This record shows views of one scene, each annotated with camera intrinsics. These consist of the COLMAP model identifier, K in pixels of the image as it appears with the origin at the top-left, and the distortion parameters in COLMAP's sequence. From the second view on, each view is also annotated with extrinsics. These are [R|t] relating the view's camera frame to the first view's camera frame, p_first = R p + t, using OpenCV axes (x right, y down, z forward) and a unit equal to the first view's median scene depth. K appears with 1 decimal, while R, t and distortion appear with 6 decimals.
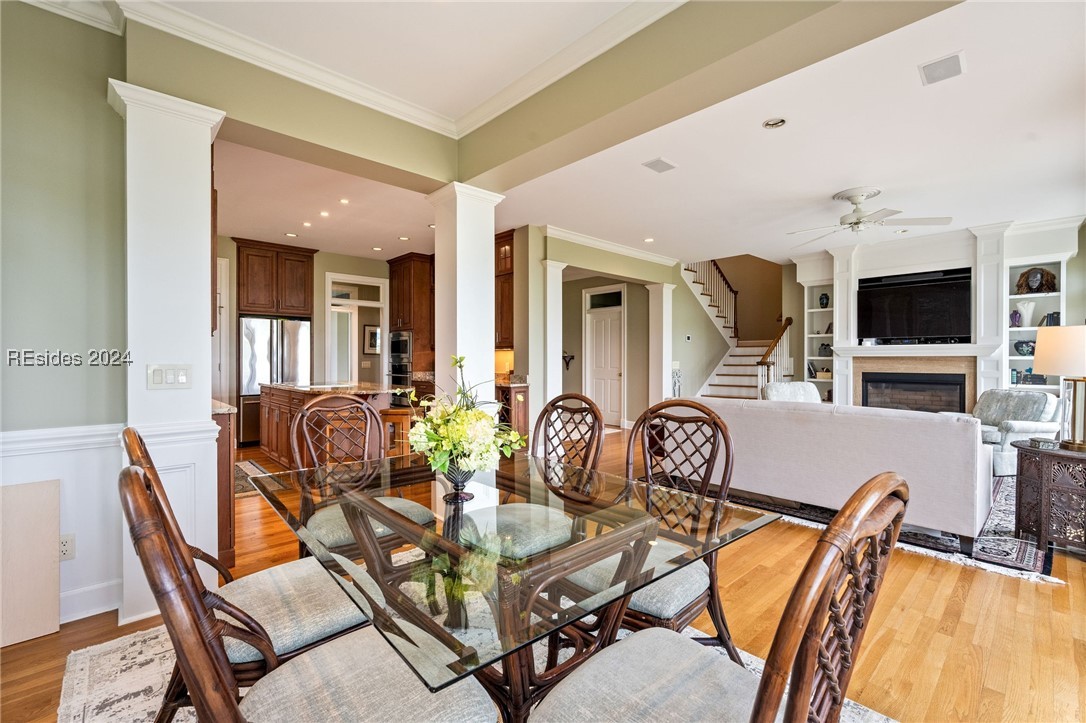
lens RADIAL K [[473.7, 0, 547.0], [0, 473.7, 360.1], [0, 0, 1]] dist [-0.001578, -0.000066]
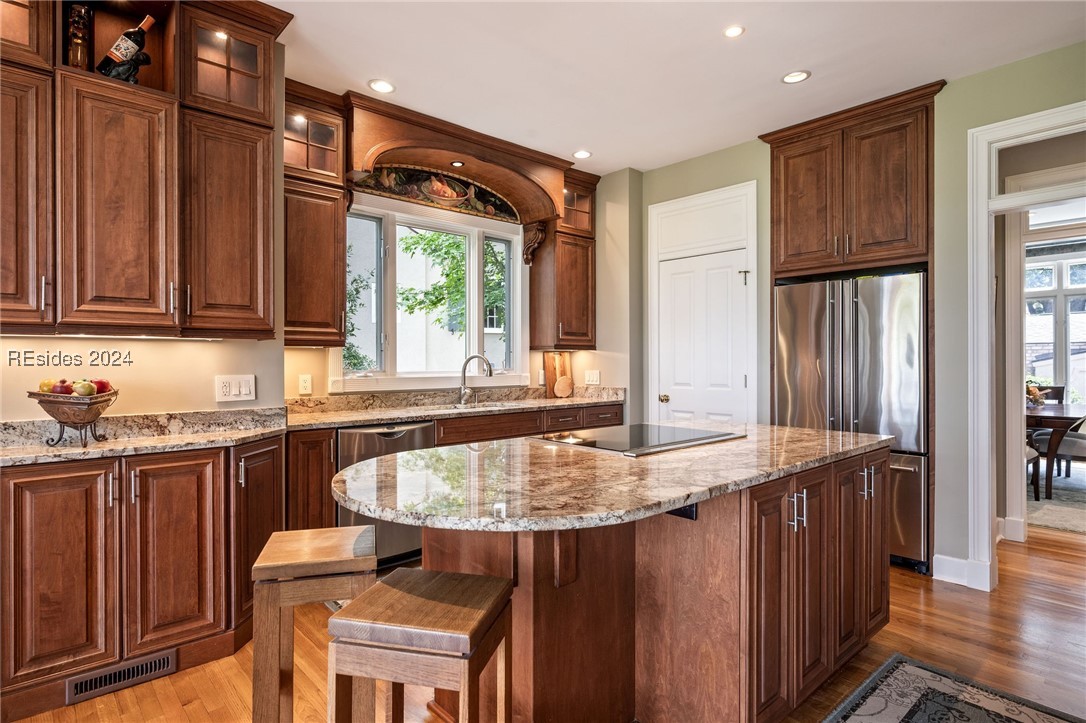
lens RADIAL K [[577.7, 0, 543.4], [0, 577.7, 360.9], [0, 0, 1]] dist [0.003036, 0.000655]
pose [[-0.022177, 0.001422, -0.999753, -0.011885], [0.001262, 0.999998, 0.001395, -0.009020], [0.999753, -0.001231, -0.022179, 0.688279]]
